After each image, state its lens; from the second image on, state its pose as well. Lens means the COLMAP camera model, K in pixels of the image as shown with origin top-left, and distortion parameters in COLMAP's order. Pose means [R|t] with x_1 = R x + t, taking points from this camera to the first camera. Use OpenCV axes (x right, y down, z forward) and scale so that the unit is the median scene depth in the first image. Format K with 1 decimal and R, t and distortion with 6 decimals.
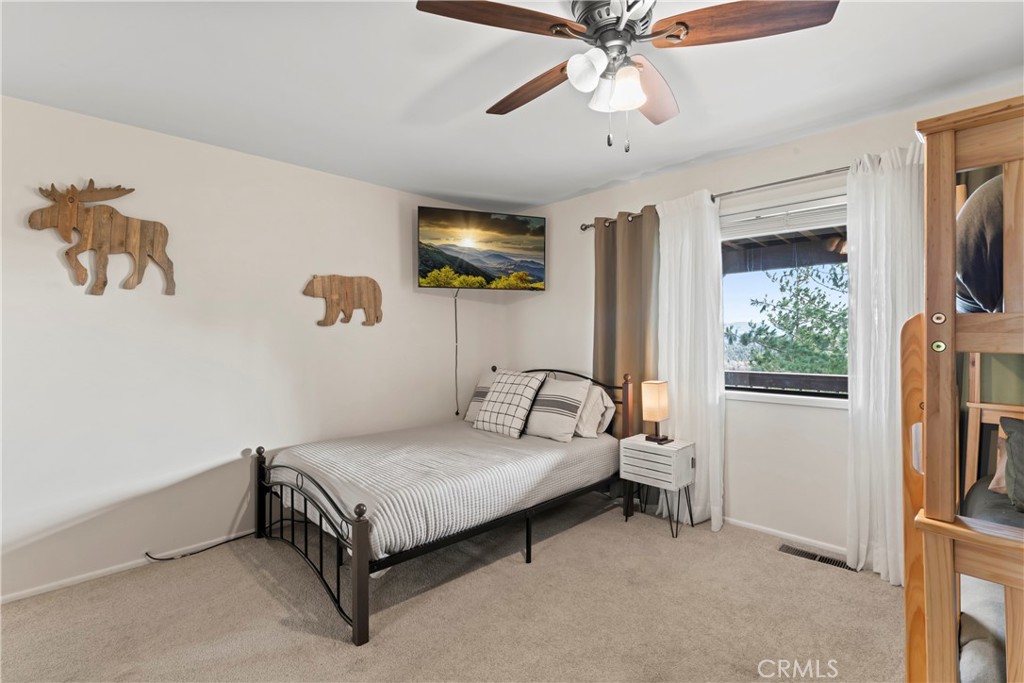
lens RADIAL K [[472.0, 0, 515.8], [0, 472.0, 347.7], [0, 0, 1]] dist [-0.001891, -0.000333]
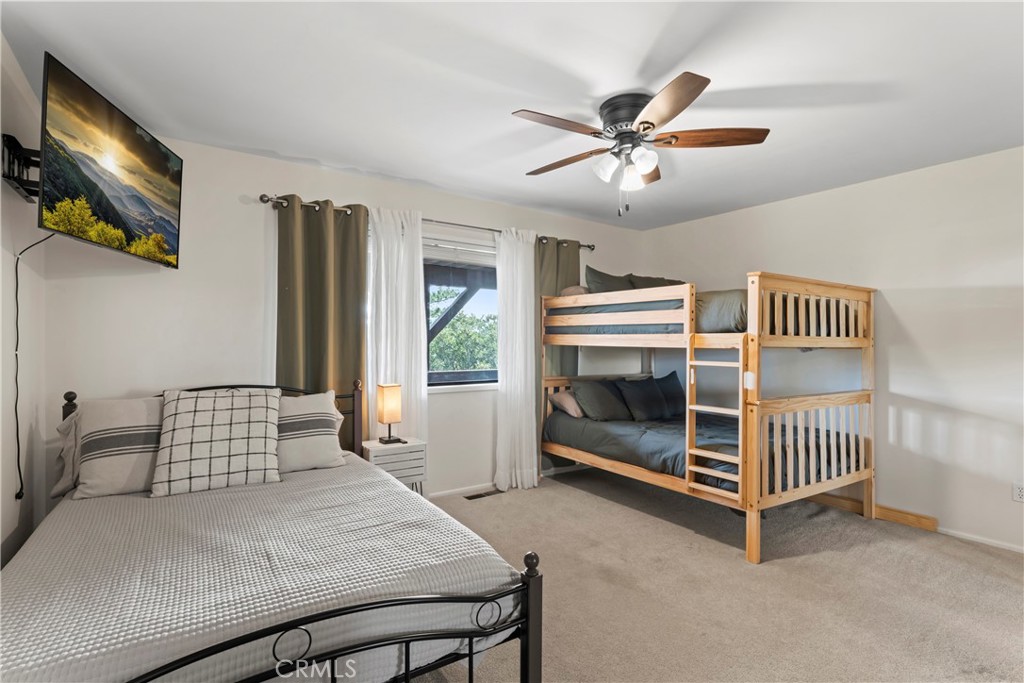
lens RADIAL K [[497.5, 0, 510.5], [0, 497.5, 353.4], [0, 0, 1]] dist [0.000844, -0.002012]
pose [[0.171951, -0.018374, 0.984934, -0.584636], [0.016130, 0.999745, 0.015834, -0.006812], [-0.984973, 0.013164, 0.172204, 0.454044]]
